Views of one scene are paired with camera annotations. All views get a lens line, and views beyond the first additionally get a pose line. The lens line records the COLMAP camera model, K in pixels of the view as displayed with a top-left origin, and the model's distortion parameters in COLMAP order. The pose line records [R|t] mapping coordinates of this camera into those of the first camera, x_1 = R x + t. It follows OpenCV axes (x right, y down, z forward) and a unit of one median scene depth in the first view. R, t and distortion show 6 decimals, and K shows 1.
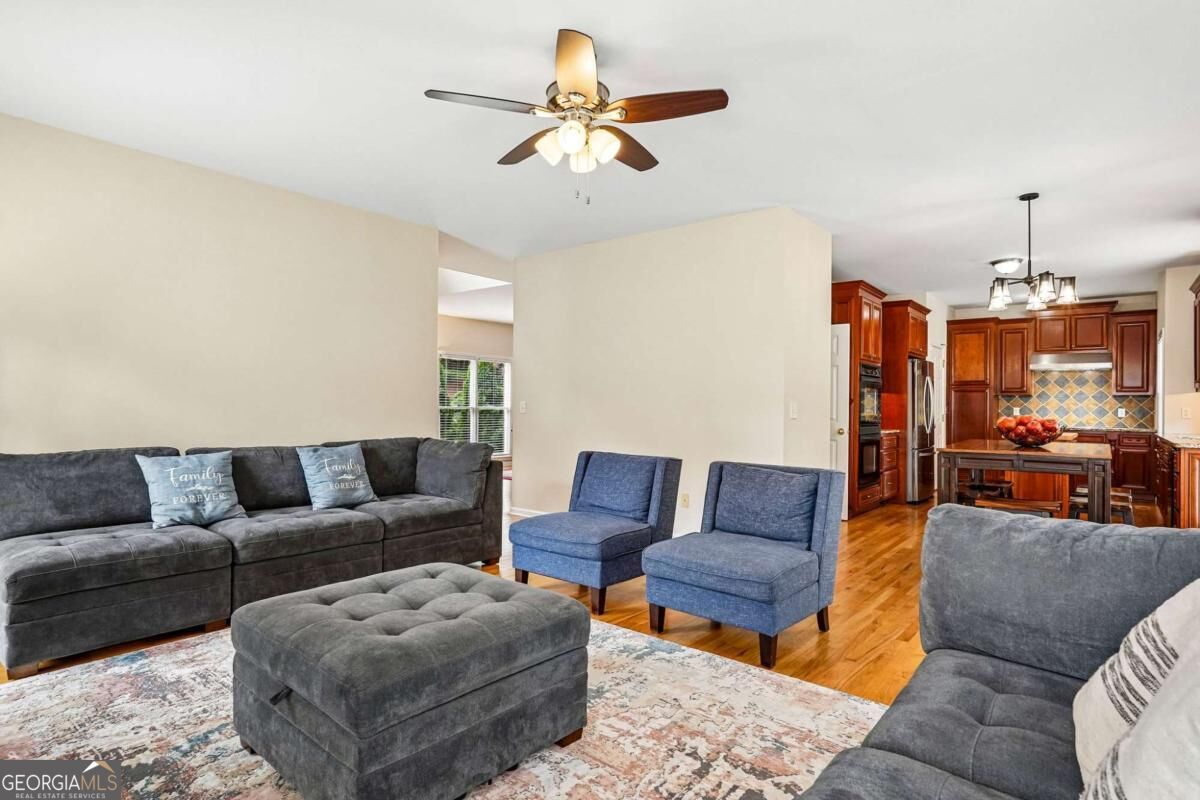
lens RADIAL K [[629.3, 0, 596.9], [0, 629.3, 403.5], [0, 0, 1]] dist [-0.009905, 0.007010]
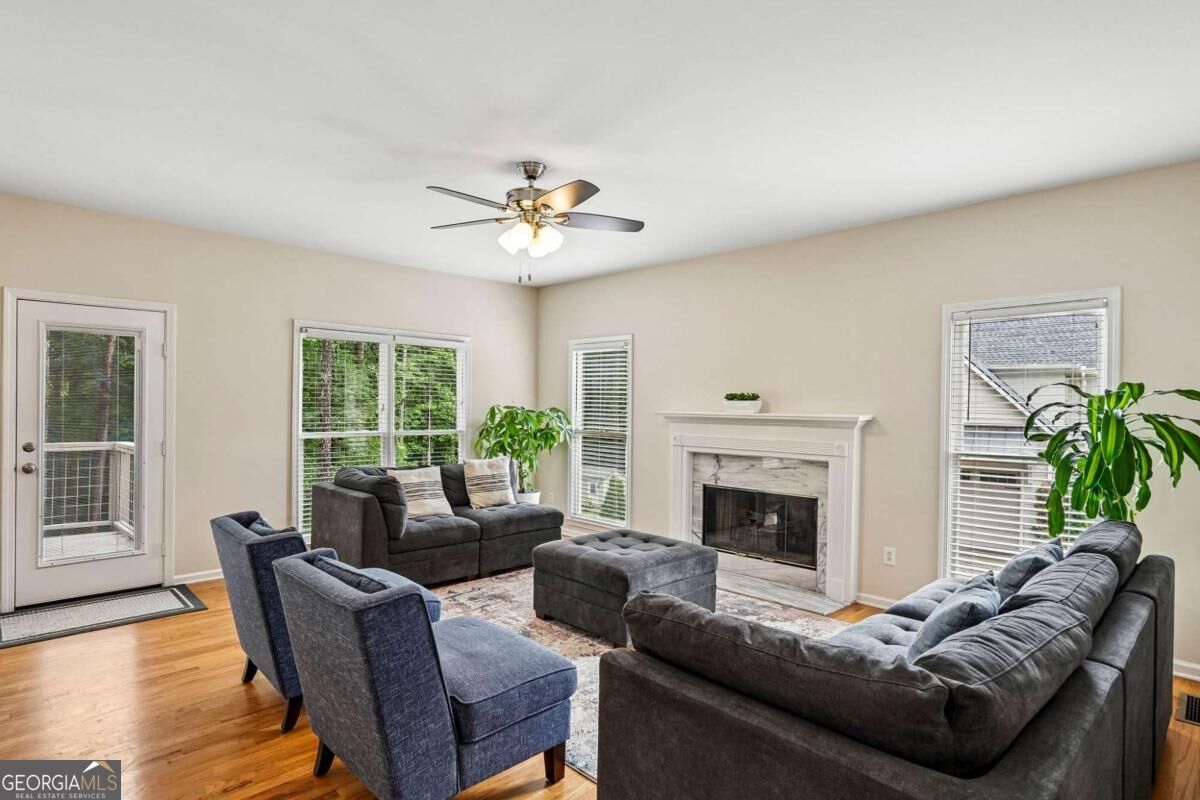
lens RADIAL K [[629.3, 0, 599.4], [0, 629.3, 402.9], [0, 0, 1]] dist [-0.009905, 0.007010]
pose [[-0.994928, -0.024864, 0.097466, -0.354558], [-0.024756, 0.999691, 0.002320, -0.107629], [-0.097494, -0.000105, -0.995236, 2.666423]]
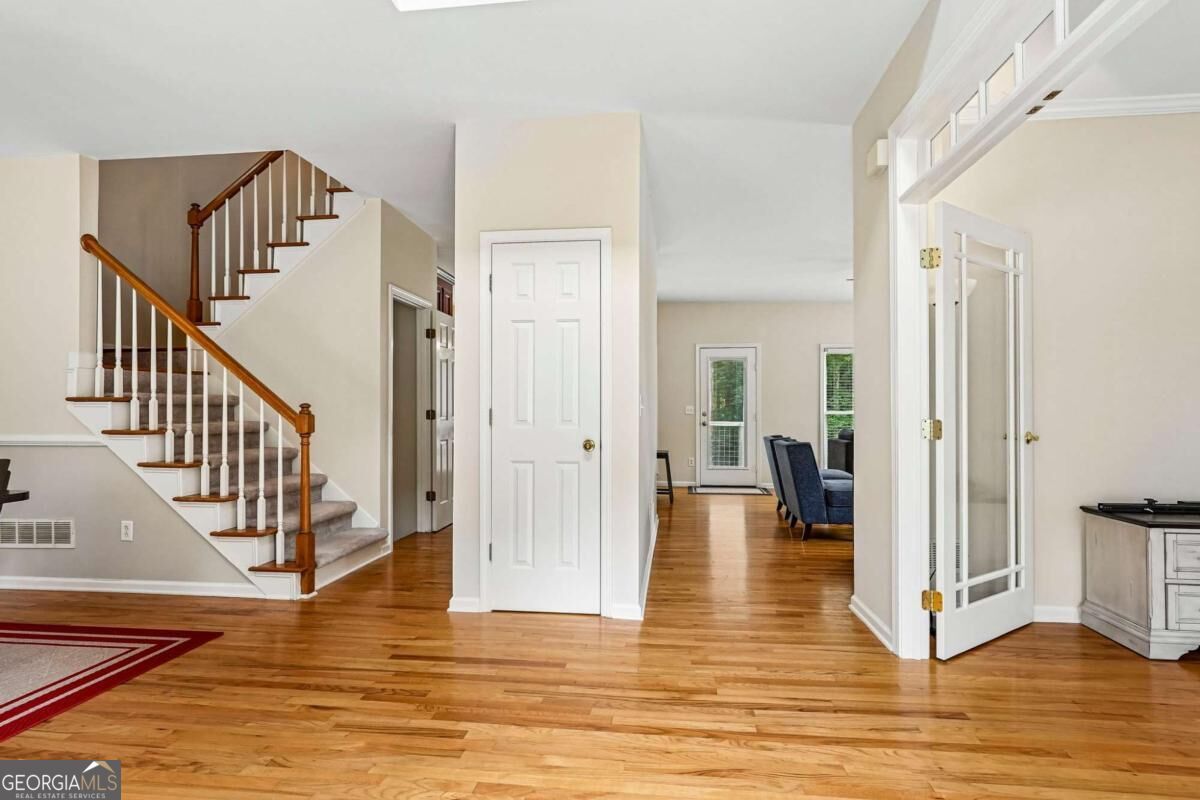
lens RADIAL K [[629.3, 0, 601.2], [0, 629.3, 404.5], [0, 0, 1]] dist [-0.009905, 0.007010]
pose [[-0.543913, -0.006338, 0.839117, -0.941842], [-0.008593, 0.999961, 0.001982, -0.054781], [-0.839097, -0.006133, -0.543947, 3.203757]]
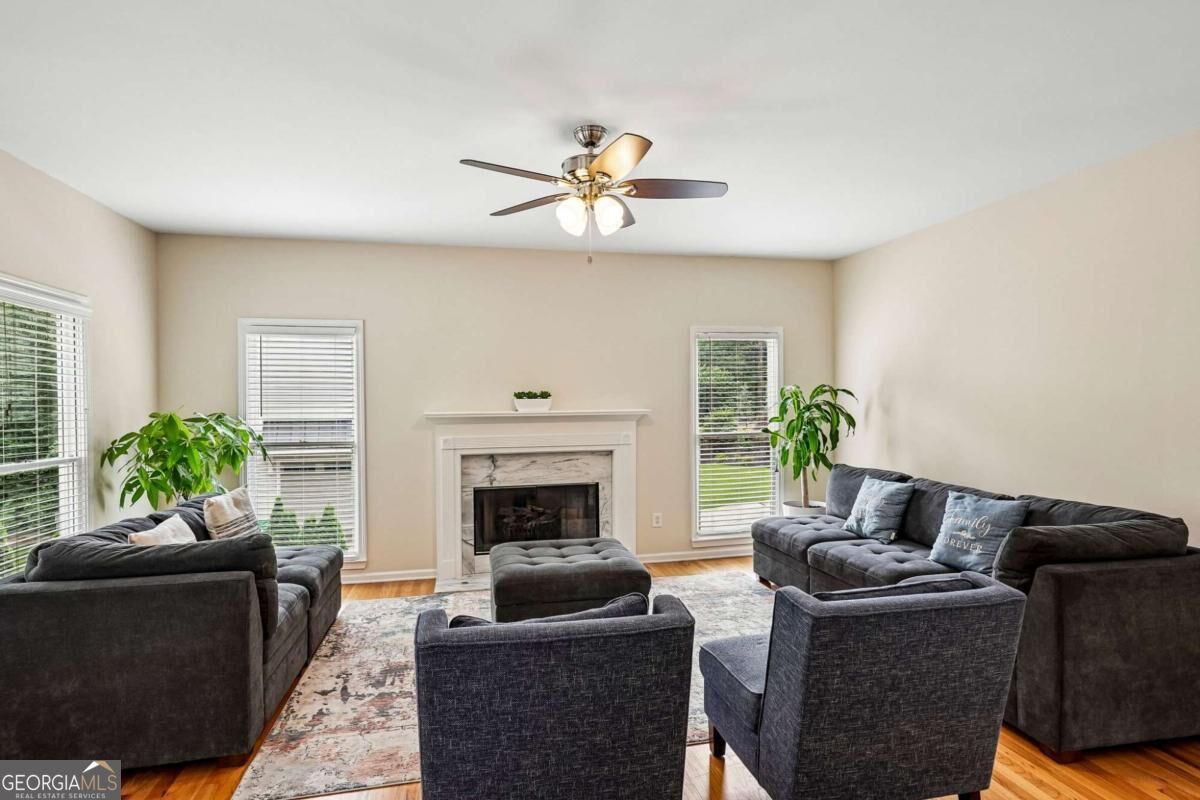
lens RADIAL K [[629.3, 0, 599.8], [0, 629.3, 405.3], [0, 0, 1]] dist [-0.009905, 0.007010]
pose [[-0.611582, -0.004422, -0.791169, 0.975815], [0.000485, 0.999982, -0.005965, -0.086076], [0.791181, -0.004032, -0.611569, 1.998701]]
